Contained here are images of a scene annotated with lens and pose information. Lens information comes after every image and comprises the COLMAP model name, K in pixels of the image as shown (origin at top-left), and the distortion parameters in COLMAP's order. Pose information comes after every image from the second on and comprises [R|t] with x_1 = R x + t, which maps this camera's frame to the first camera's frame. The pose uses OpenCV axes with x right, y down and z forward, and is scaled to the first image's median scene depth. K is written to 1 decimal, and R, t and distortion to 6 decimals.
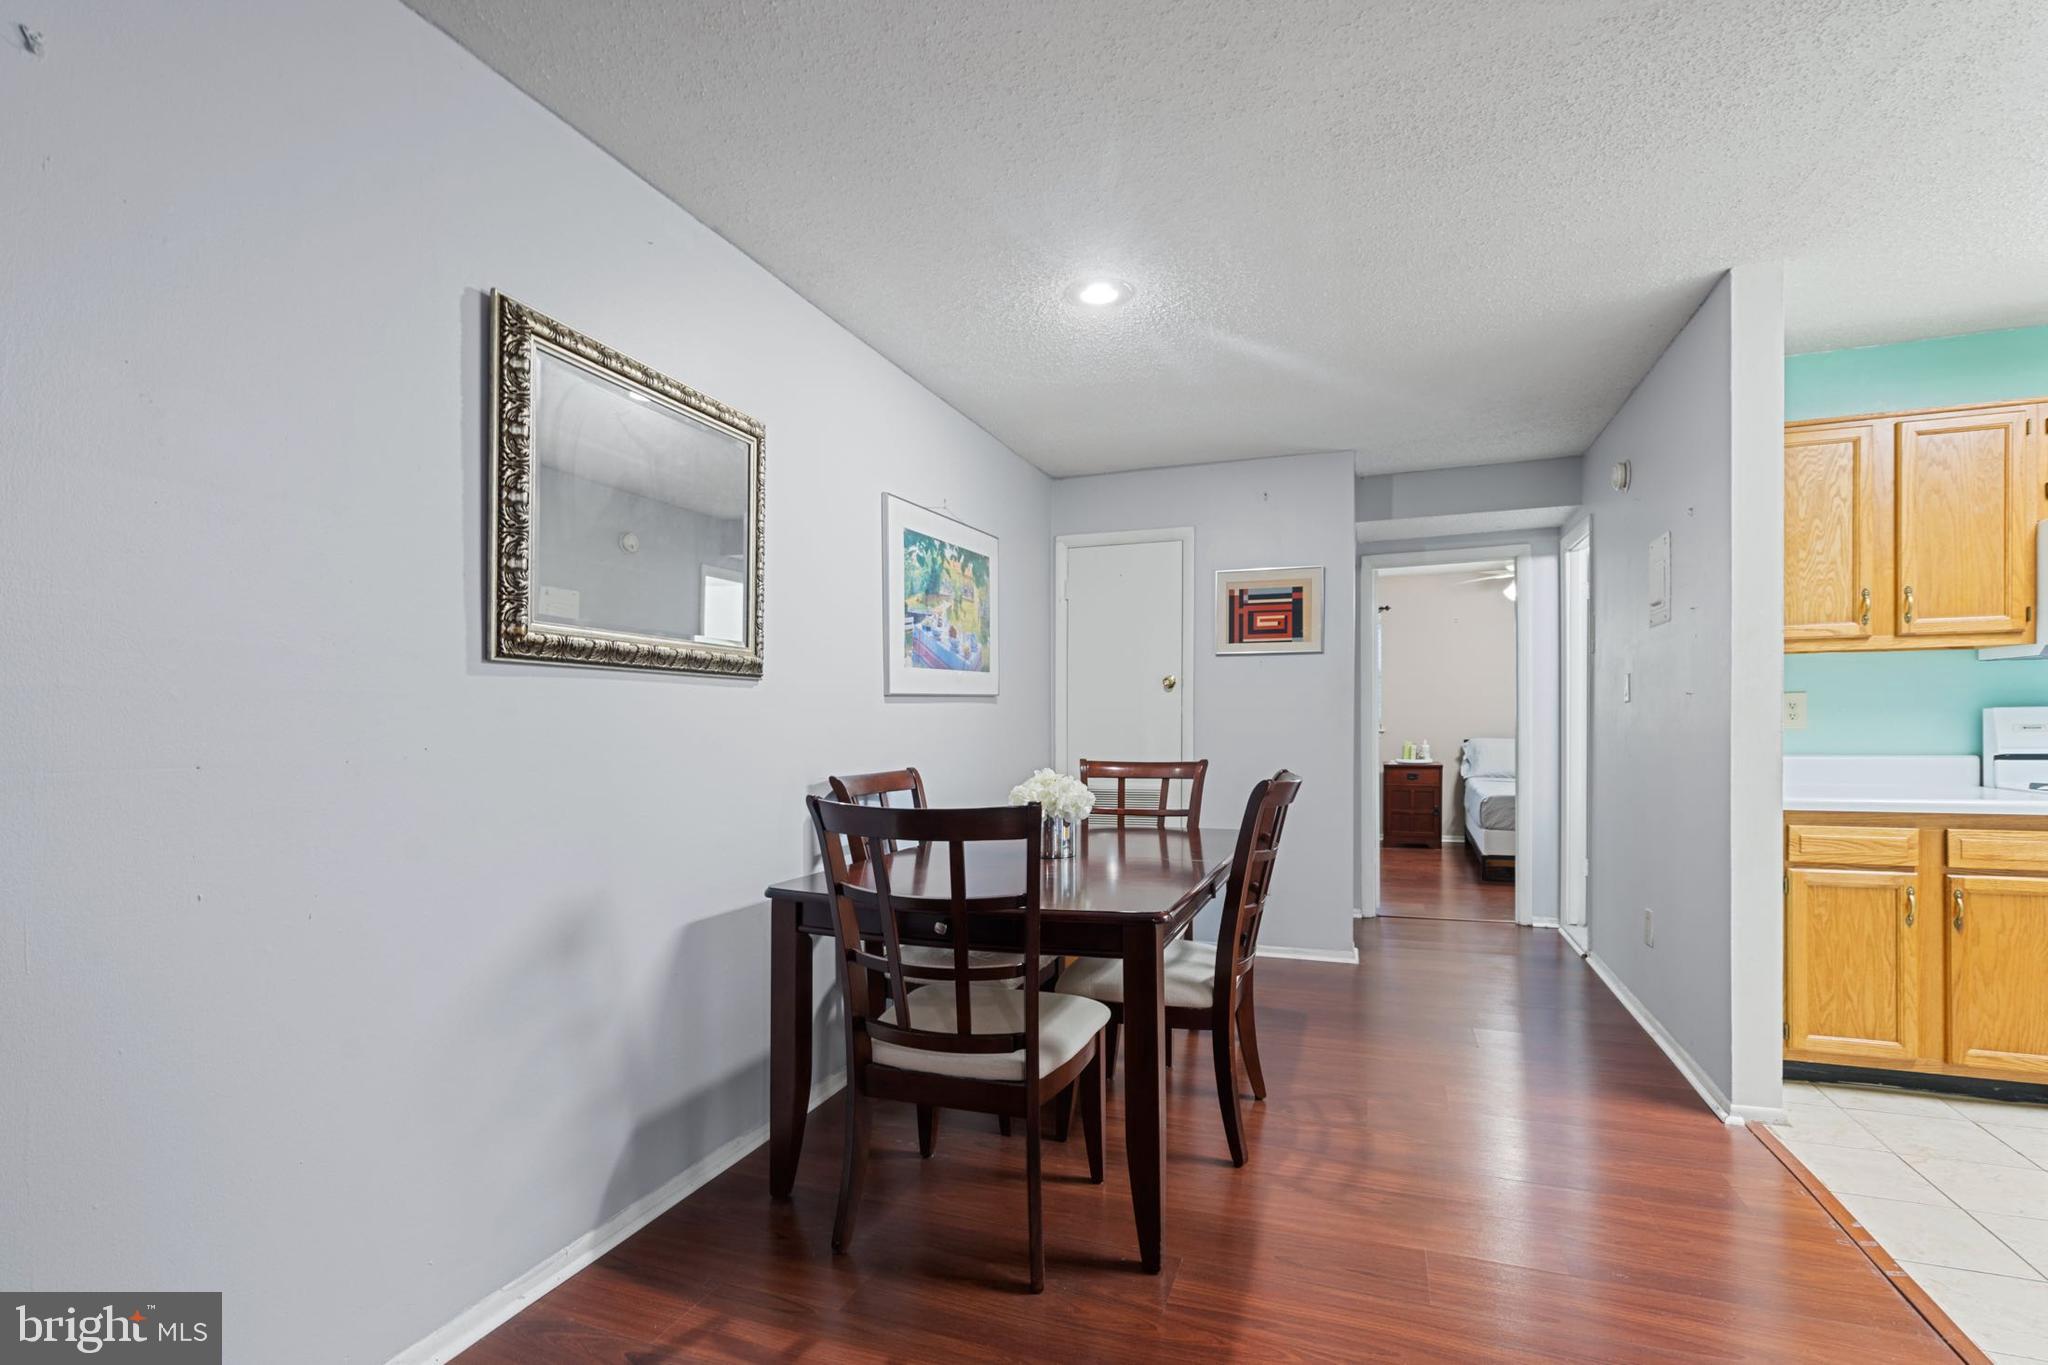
lens RADIAL K [[926.2, 0, 1020.4], [0, 926.2, 734.4], [0, 0, 1]] dist [-0.007637, 0.004032]
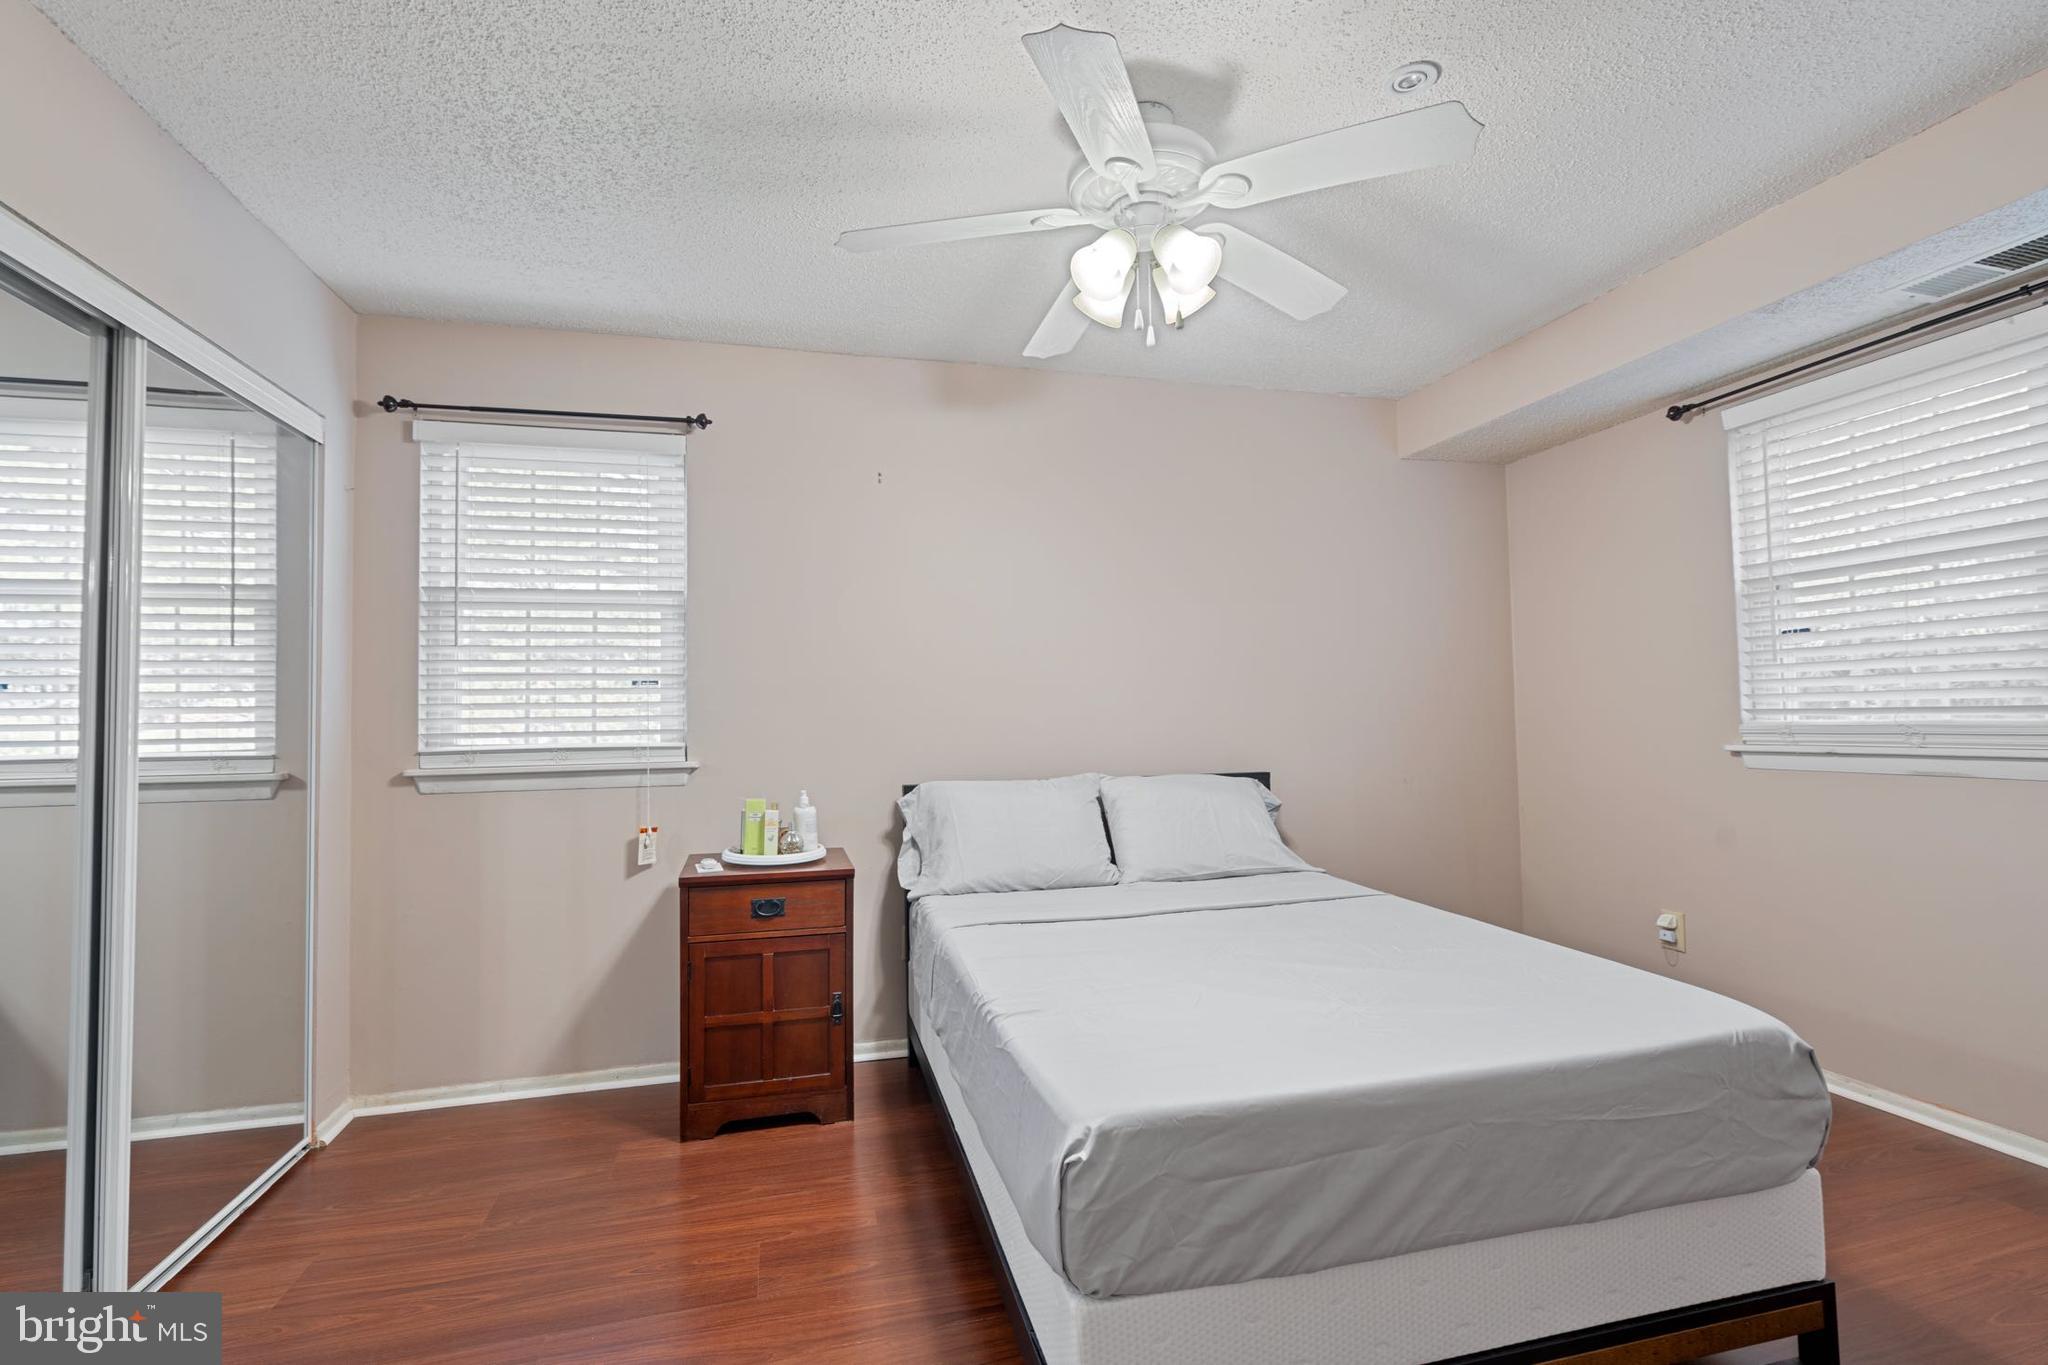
lens RADIAL K [[926.2, 0, 1026.0], [0, 926.2, 691.4], [0, 0, 1]] dist [-0.007637, 0.004032]
pose [[0.806326, 0.010749, 0.591374, 0.758921], [0.024476, 0.998372, -0.051518, -0.029916], [-0.590965, 0.056015, 0.804750, 1.700098]]
